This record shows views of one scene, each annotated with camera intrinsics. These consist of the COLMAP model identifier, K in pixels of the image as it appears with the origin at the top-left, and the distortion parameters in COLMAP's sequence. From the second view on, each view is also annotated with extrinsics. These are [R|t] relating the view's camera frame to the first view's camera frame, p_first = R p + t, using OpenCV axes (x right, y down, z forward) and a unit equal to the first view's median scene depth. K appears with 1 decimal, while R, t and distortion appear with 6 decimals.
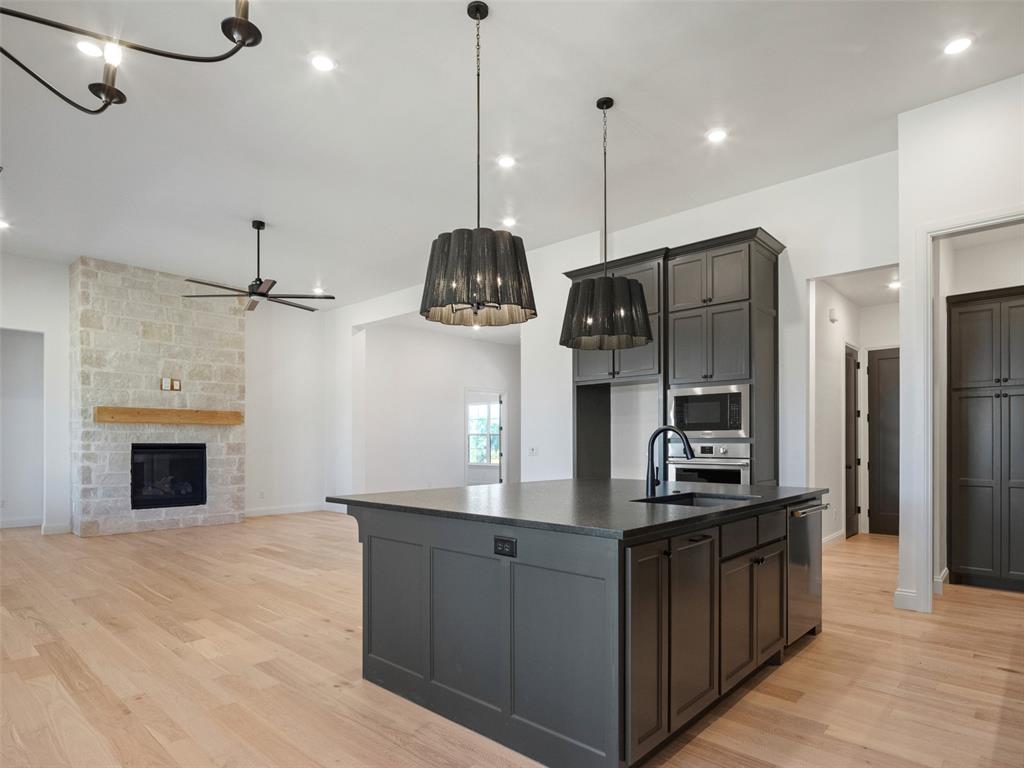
lens RADIAL K [[570.5, 0, 527.2], [0, 570.5, 444.8], [0, 0, 1]] dist [-0.004817, -0.000744]
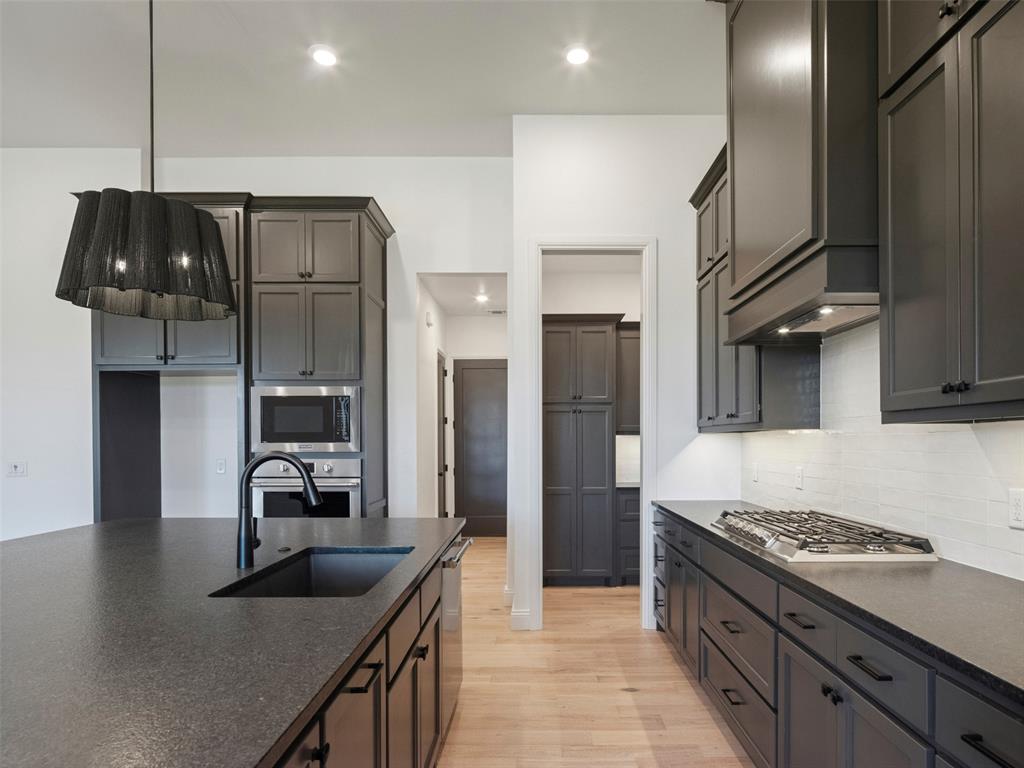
lens RADIAL K [[570.5, 0, 527.2], [0, 570.5, 444.8], [0, 0, 1]] dist [-0.004817, -0.000744]
pose [[0.749530, -0.004810, 0.661953, 0.027494], [0.001236, 0.999982, 0.005866, -0.026985], [-0.661970, -0.003578, 0.749522, 0.225545]]
